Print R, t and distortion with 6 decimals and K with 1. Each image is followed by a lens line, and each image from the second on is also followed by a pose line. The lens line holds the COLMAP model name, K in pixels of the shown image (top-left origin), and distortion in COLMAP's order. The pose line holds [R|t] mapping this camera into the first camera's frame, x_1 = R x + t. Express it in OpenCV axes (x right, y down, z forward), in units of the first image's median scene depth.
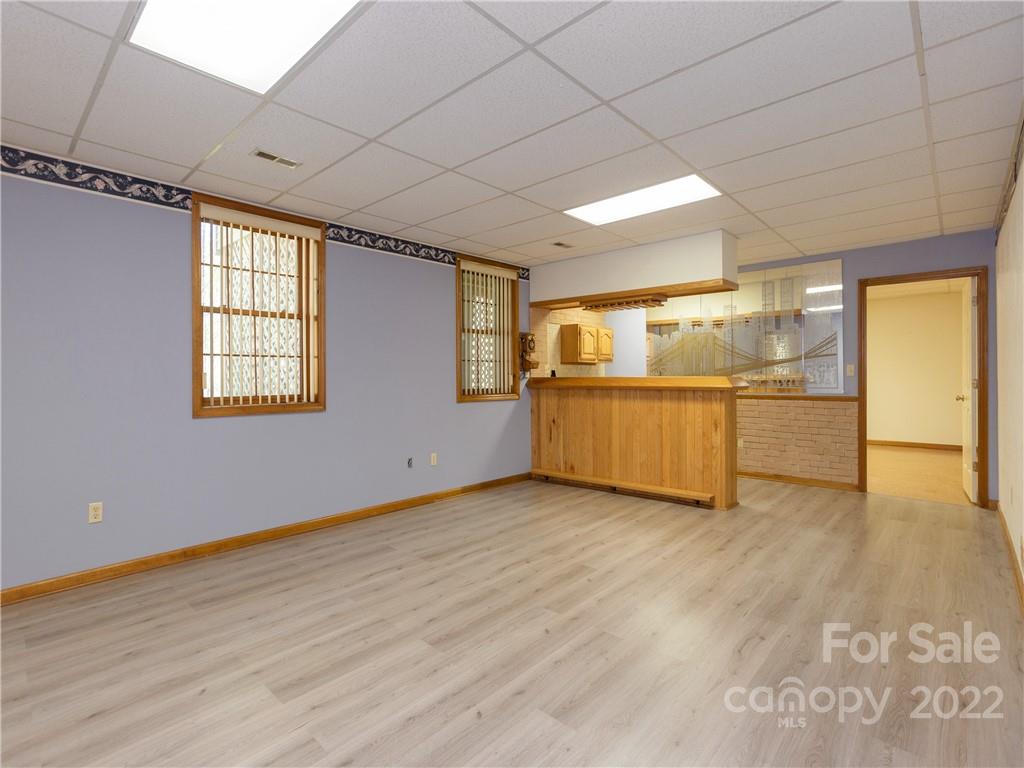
lens RADIAL K [[492.7, 0, 505.9], [0, 492.7, 381.7], [0, 0, 1]] dist [-0.003133, -0.000087]
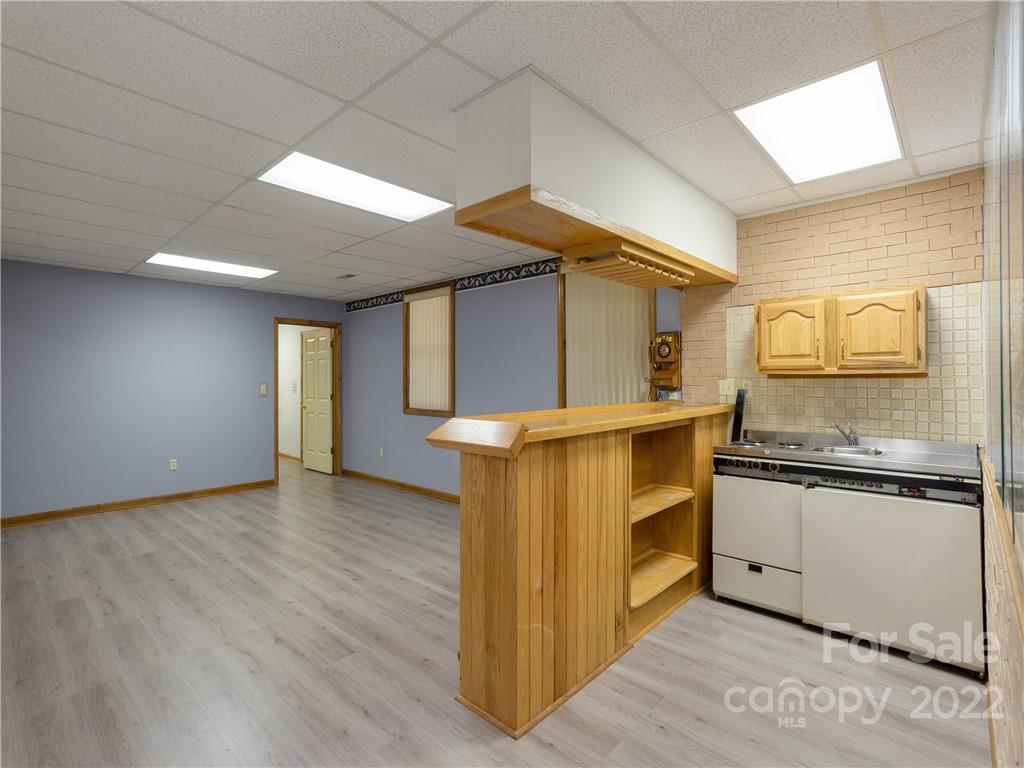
lens RADIAL K [[492.7, 0, 505.9], [0, 492.7, 381.7], [0, 0, 1]] dist [-0.003133, -0.000087]
pose [[-0.001938, 0.000153, -0.999998, 1.102653], [-0.019077, 0.999818, 0.000190, -0.046235], [0.999816, 0.019078, -0.001935, 1.258960]]
